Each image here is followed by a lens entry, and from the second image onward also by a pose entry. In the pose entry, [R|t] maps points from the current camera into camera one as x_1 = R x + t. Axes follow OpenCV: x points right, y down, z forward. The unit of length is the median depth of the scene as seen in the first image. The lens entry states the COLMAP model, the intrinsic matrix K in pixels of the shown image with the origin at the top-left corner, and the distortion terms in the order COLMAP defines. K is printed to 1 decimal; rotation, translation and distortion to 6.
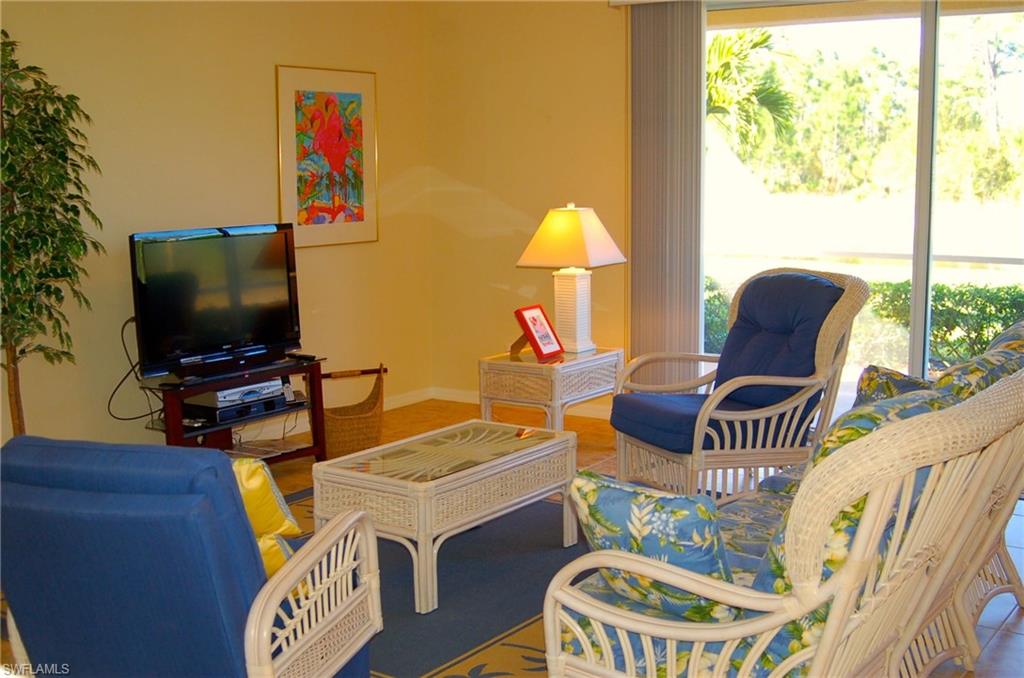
lens RADIAL K [[1238.9, 0, 512.0], [0, 1238.9, 339.0], [0, 0, 1]] dist [-0.094564, 0.024979]
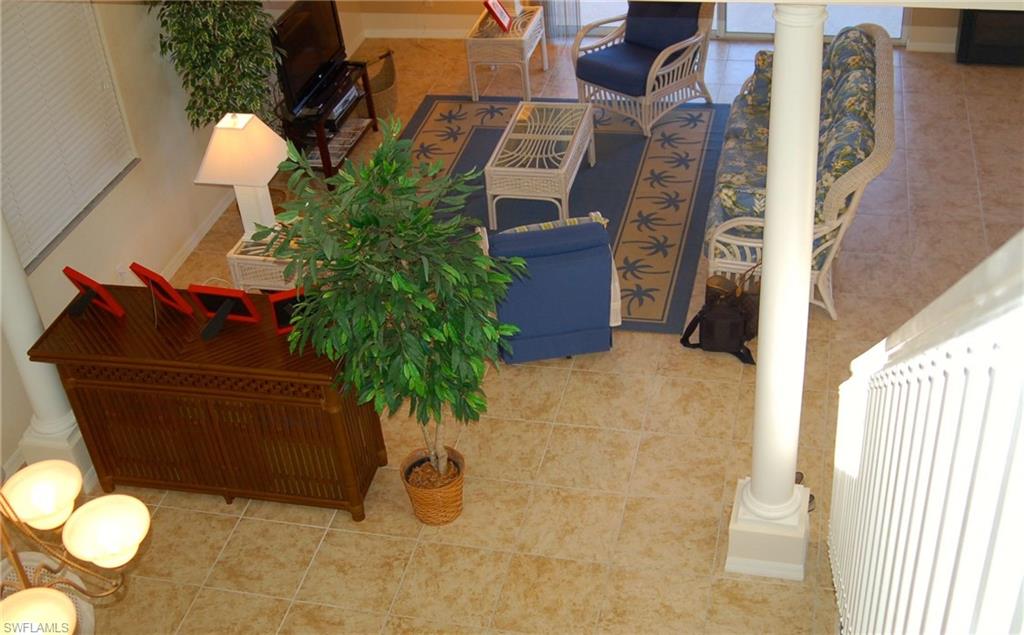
lens RADIAL K [[1243.1, 0, 512.0], [0, 1243.1, 317.5], [0, 0, 1]] dist [-0.017527, -0.016162]
pose [[0.925202, -0.273370, 0.263191, -0.462952], [0.127957, 0.877692, 0.461827, -0.374424], [-0.357250, -0.393606, 0.847022, -0.428156]]
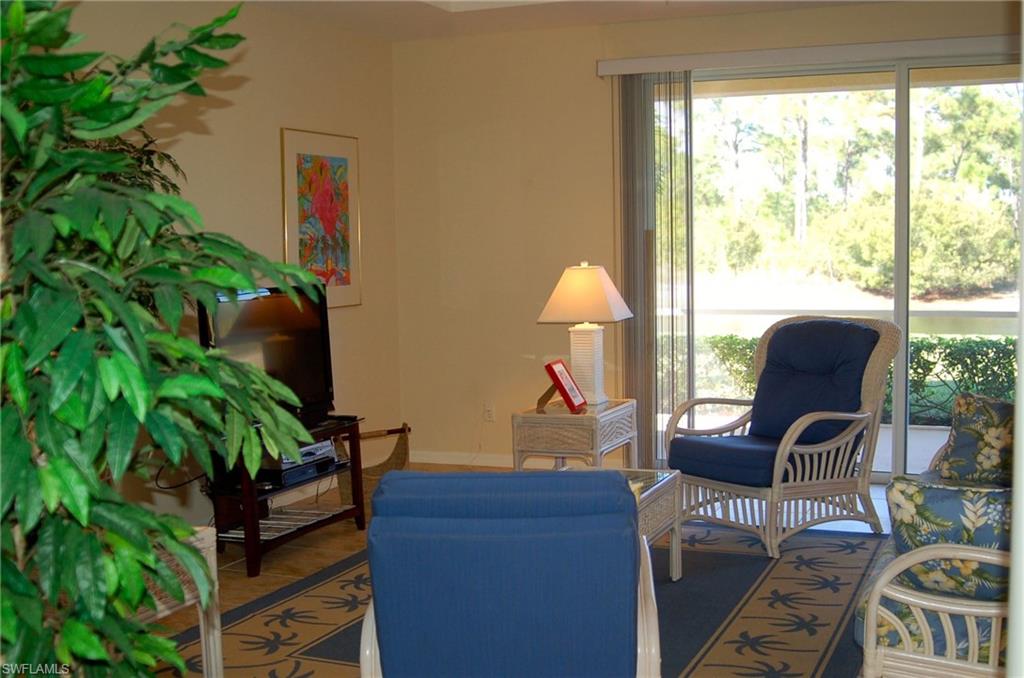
lens RADIAL K [[1247.4, 0, 512.0], [0, 1247.4, 339.0], [0, 0, 1]] dist [-0.083344, -0.038351]
pose [[0.977361, -0.025871, 0.209992, -0.242055], [0.039473, 0.997366, -0.060844, 0.017652], [-0.207865, 0.067756, 0.975808, -0.009317]]
